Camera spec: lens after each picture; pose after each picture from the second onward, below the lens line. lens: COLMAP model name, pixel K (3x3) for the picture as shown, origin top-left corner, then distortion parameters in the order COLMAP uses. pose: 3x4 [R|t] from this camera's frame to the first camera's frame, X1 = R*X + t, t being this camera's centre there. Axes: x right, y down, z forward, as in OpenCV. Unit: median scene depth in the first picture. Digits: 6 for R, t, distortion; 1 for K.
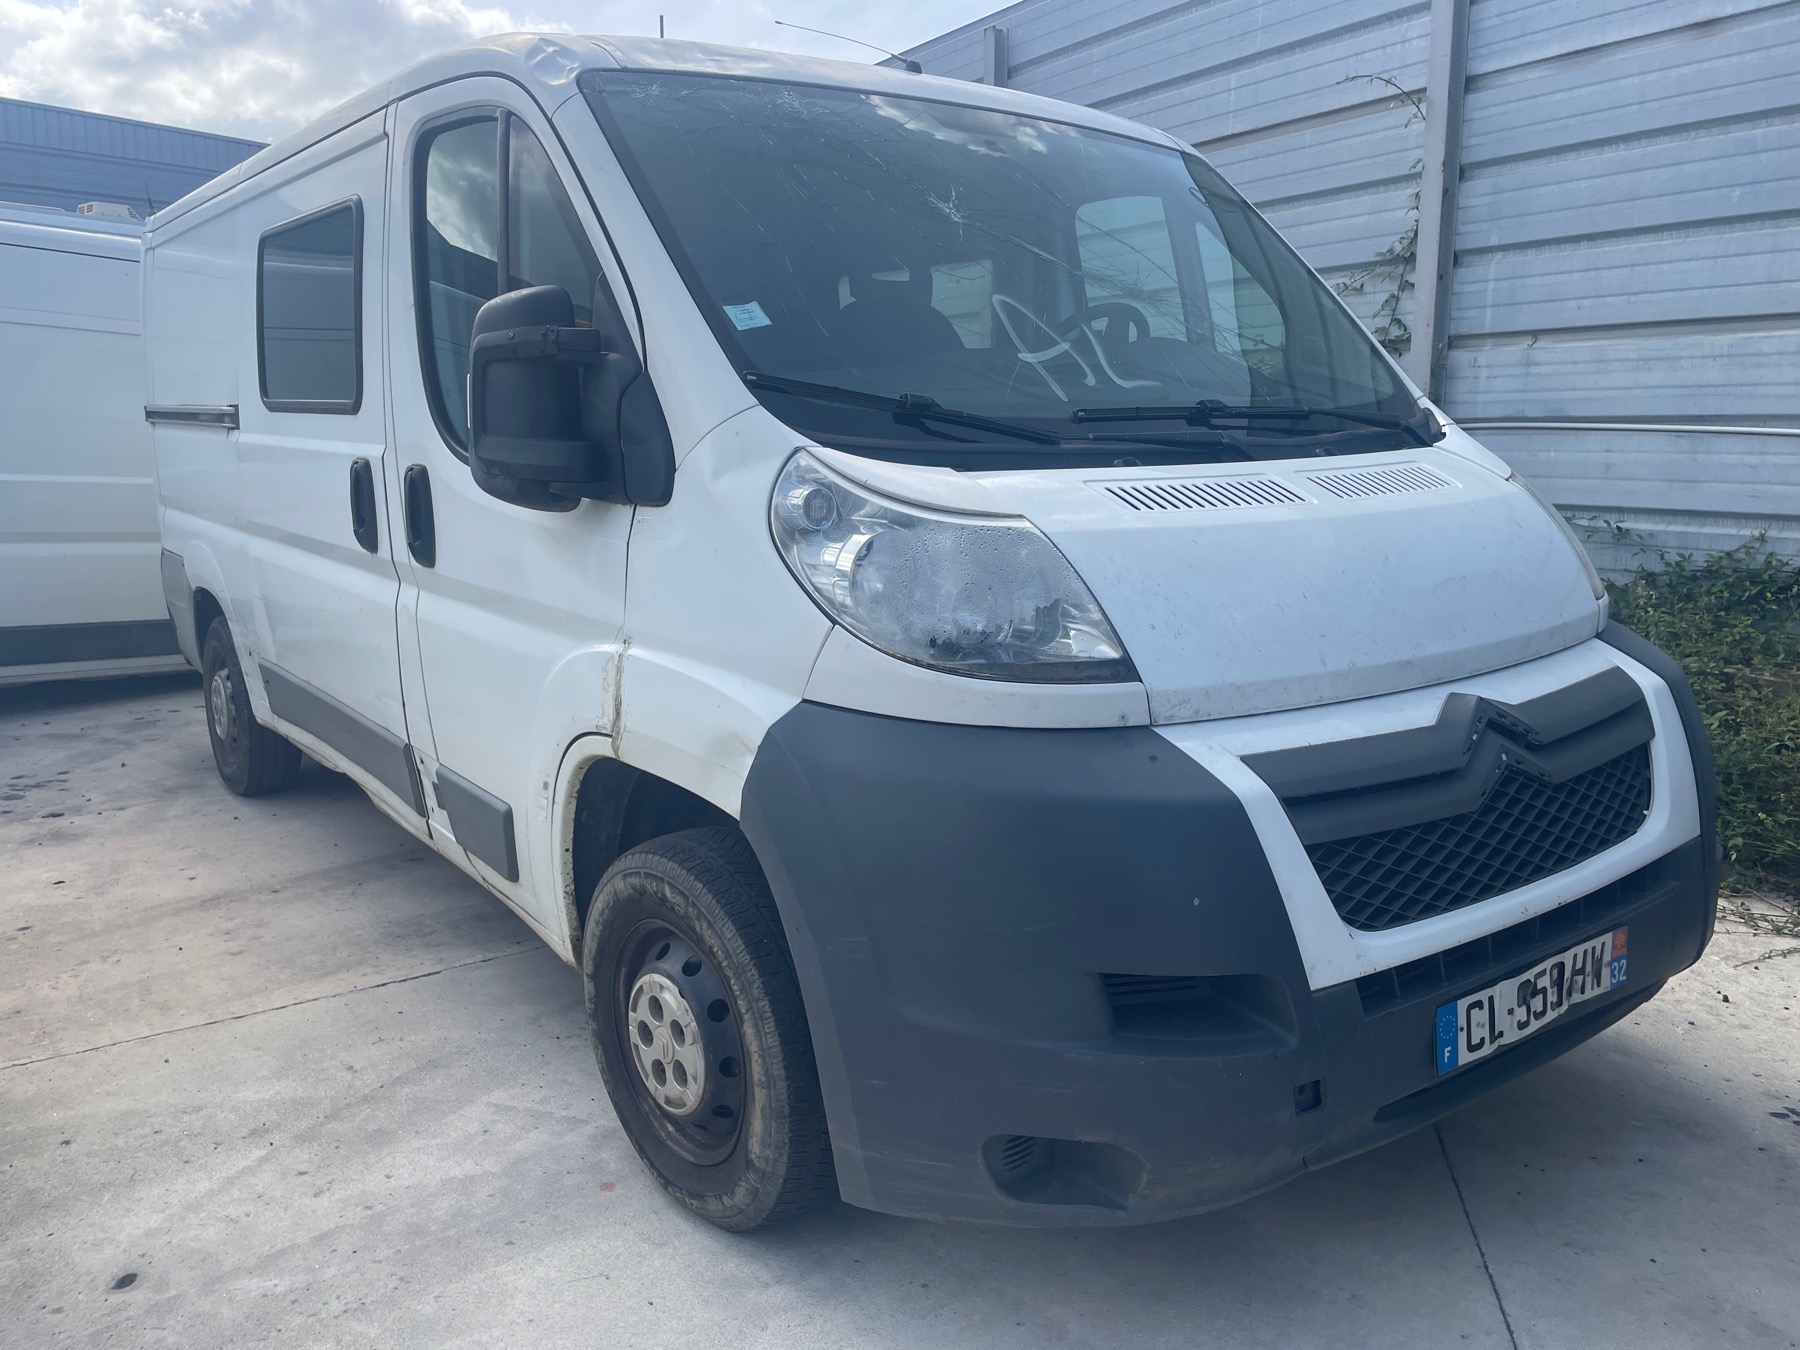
lens RADIAL K [[1353.1, 0, 869.0], [0, 1353.1, 696.4], [0, 0, 1]] dist [0.064617, -0.100909]
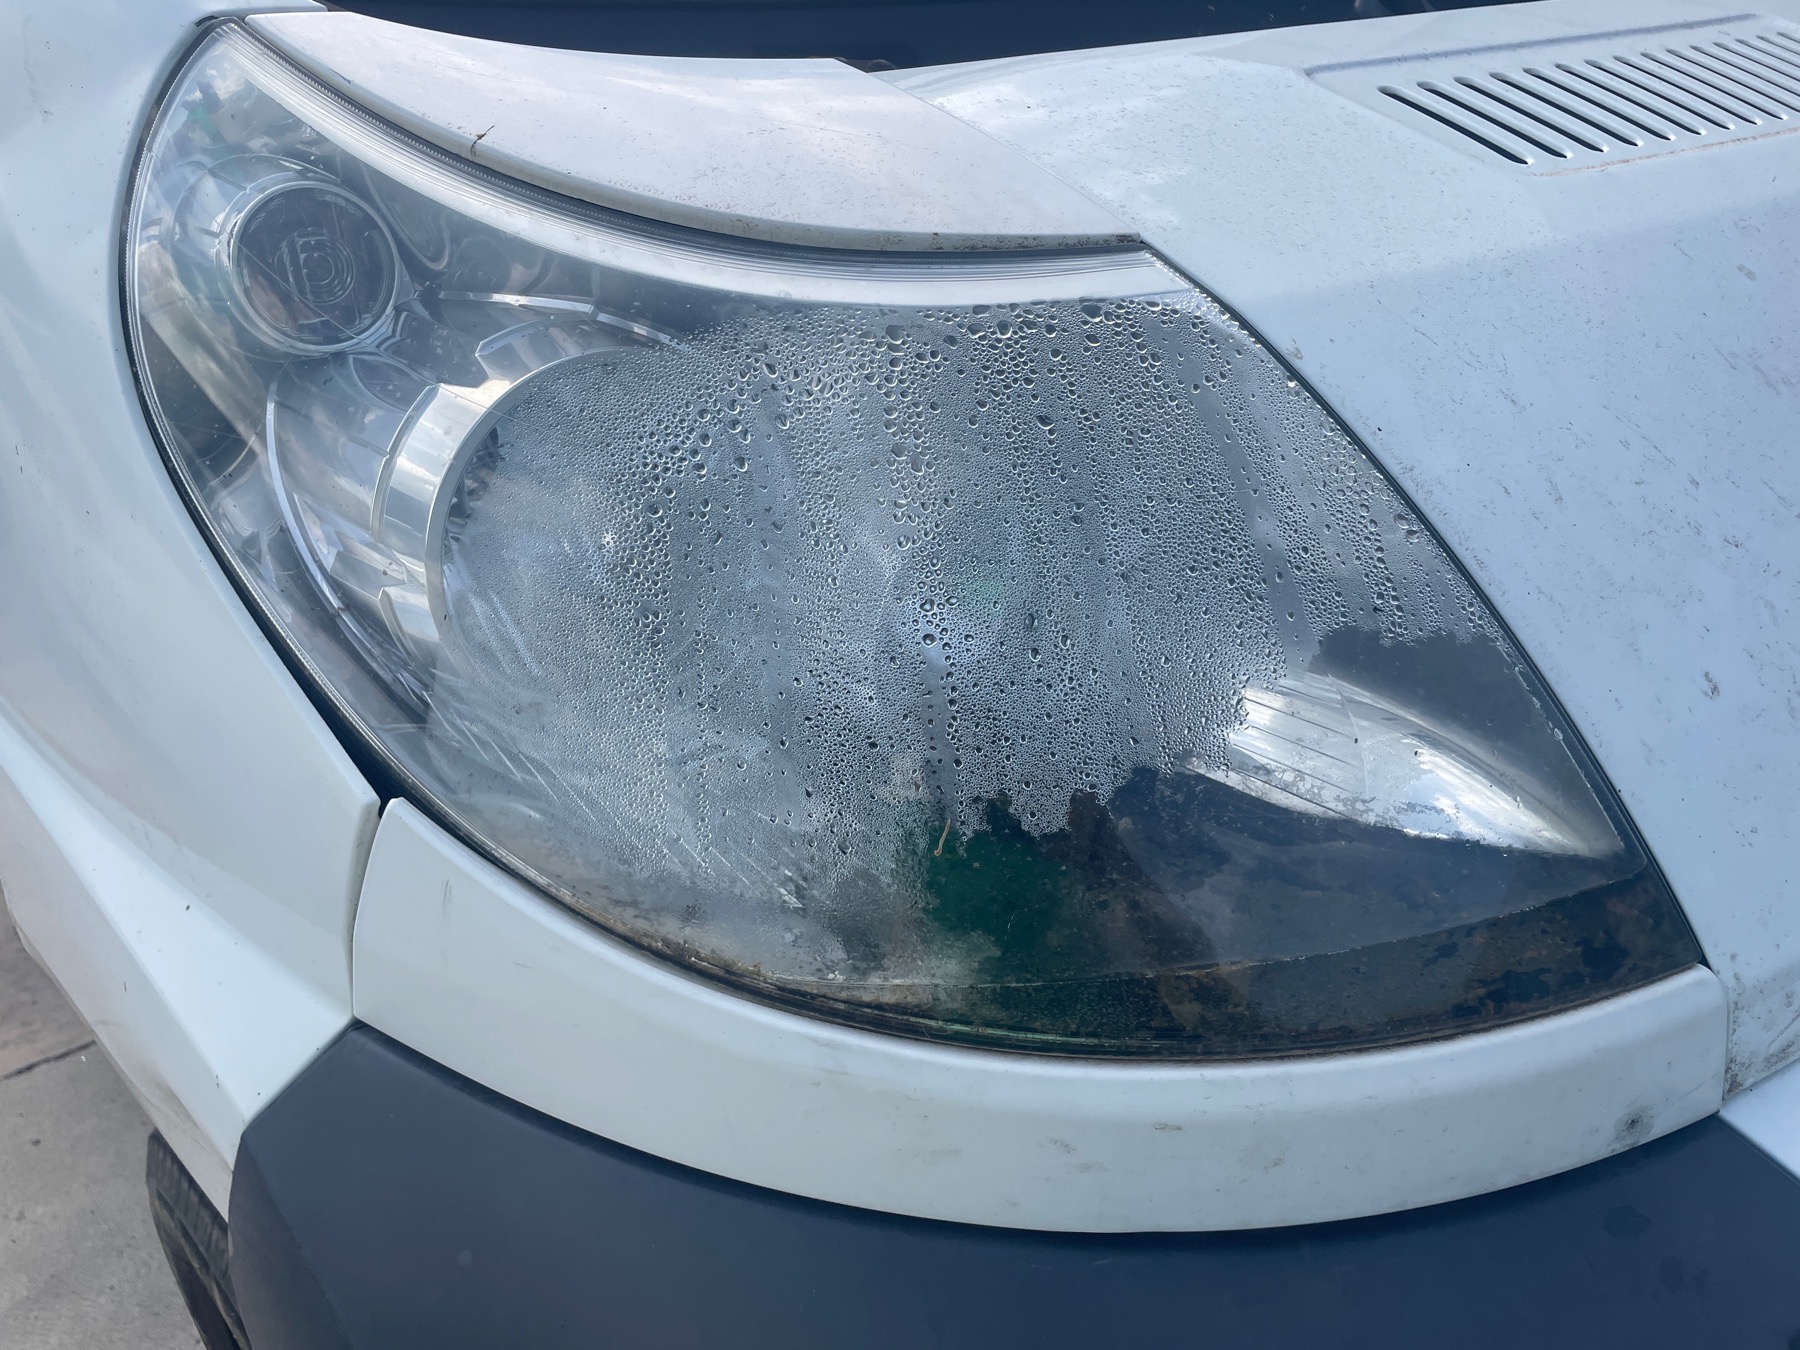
lens RADIAL K [[1353.1, 0, 869.0], [0, 1353.1, 696.4], [0, 0, 1]] dist [0.064617, -0.100909]
pose [[0.996303, -0.085901, 0.000589, 0.046245], [0.083116, 0.965685, 0.246059, -0.093507], [-0.021706, -0.245100, 0.969255, 0.588814]]
